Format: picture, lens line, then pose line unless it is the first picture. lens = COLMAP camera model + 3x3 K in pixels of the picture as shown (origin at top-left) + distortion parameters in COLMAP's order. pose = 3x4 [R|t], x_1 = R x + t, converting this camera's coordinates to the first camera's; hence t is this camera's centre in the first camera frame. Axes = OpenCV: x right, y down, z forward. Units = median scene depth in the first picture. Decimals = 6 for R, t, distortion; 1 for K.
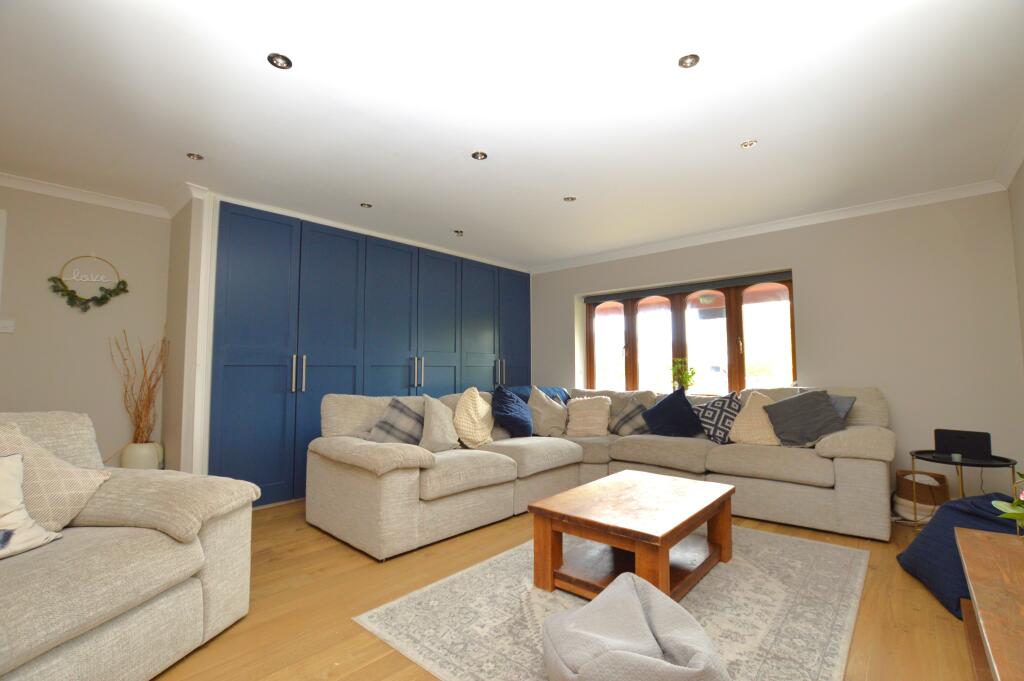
lens RADIAL K [[452.9, 0, 513.4], [0, 452.9, 338.2], [0, 0, 1]] dist [-0.000601, -0.000251]
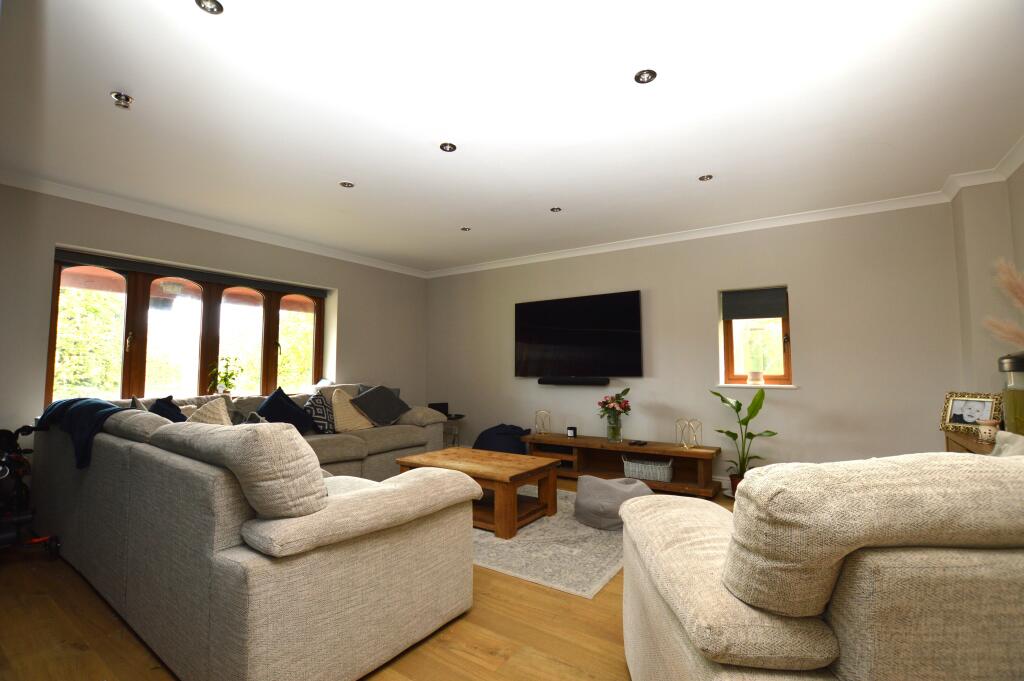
lens RADIAL K [[452.9, 0, 512.9], [0, 452.9, 342.6], [0, 0, 1]] dist [-0.000601, -0.000251]
pose [[-0.121679, 0.060753, 0.990708, -0.724583], [-0.067274, 0.995325, -0.069298, 0.047094], [-0.990287, -0.075081, -0.117024, 0.679549]]
